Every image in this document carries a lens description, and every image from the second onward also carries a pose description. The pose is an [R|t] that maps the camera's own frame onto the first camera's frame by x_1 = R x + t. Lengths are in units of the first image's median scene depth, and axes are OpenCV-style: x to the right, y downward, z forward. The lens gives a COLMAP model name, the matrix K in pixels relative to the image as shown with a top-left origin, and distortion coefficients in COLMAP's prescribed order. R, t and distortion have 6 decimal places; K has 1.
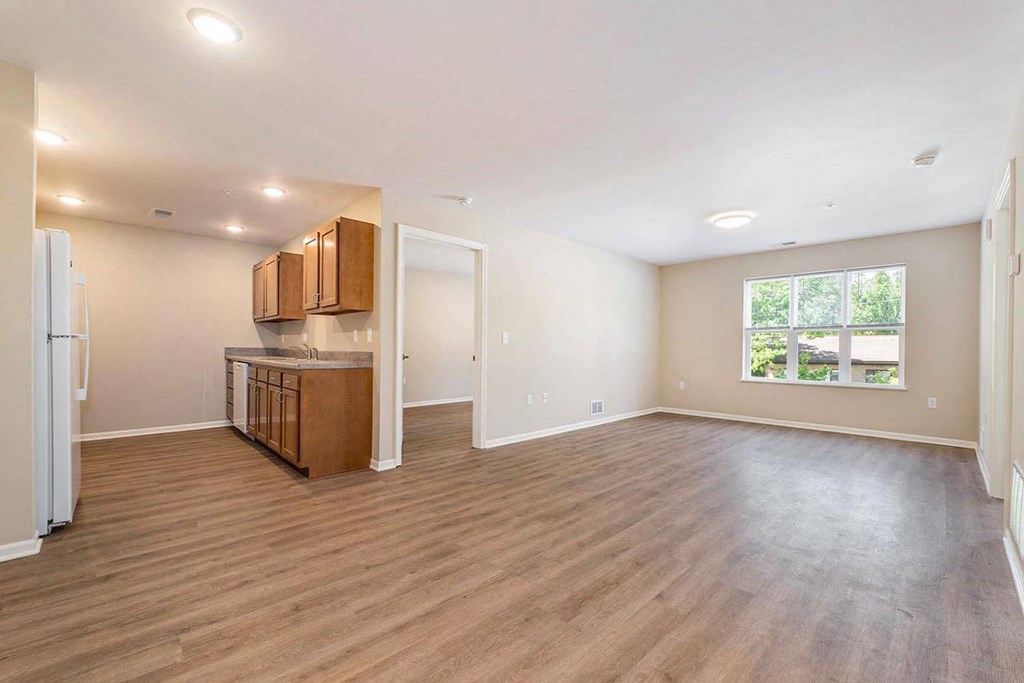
lens RADIAL K [[422.6, 0, 510.2], [0, 422.6, 347.0], [0, 0, 1]] dist [-0.023598, 0.000239]
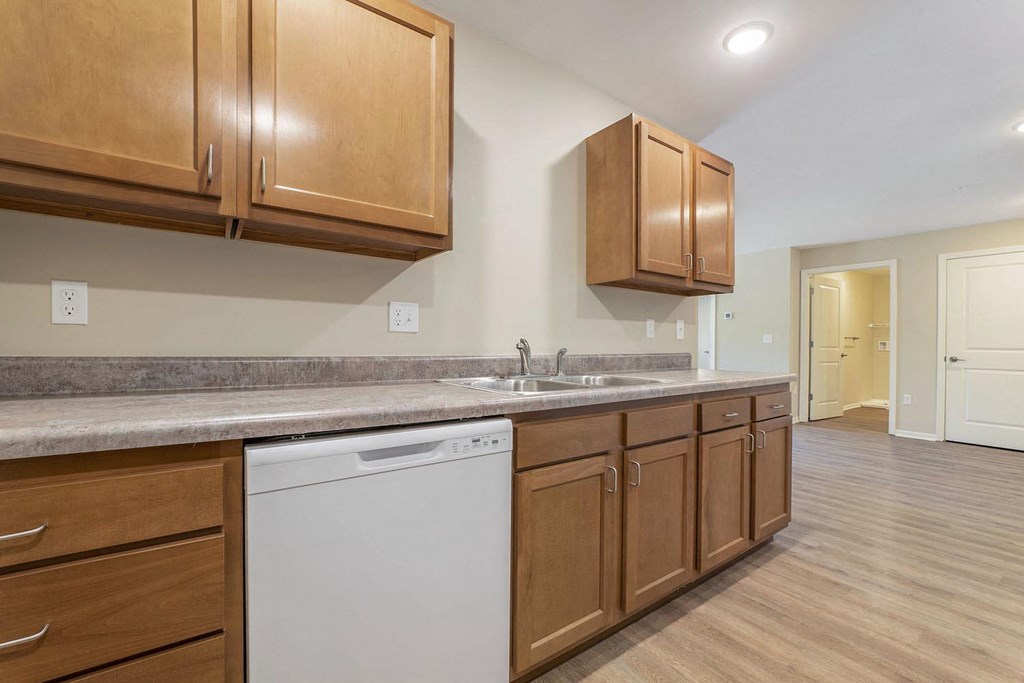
lens RADIAL K [[430.2, 0, 512.0], [0, 430.2, 341.5], [0, 0, 1]] dist [-0.000777, -0.000028]
pose [[0.113696, -0.002485, 0.993512, -4.033027], [-0.007883, 0.999963, 0.003404, -0.030054], [-0.993484, -0.008219, 0.113672, 4.433008]]
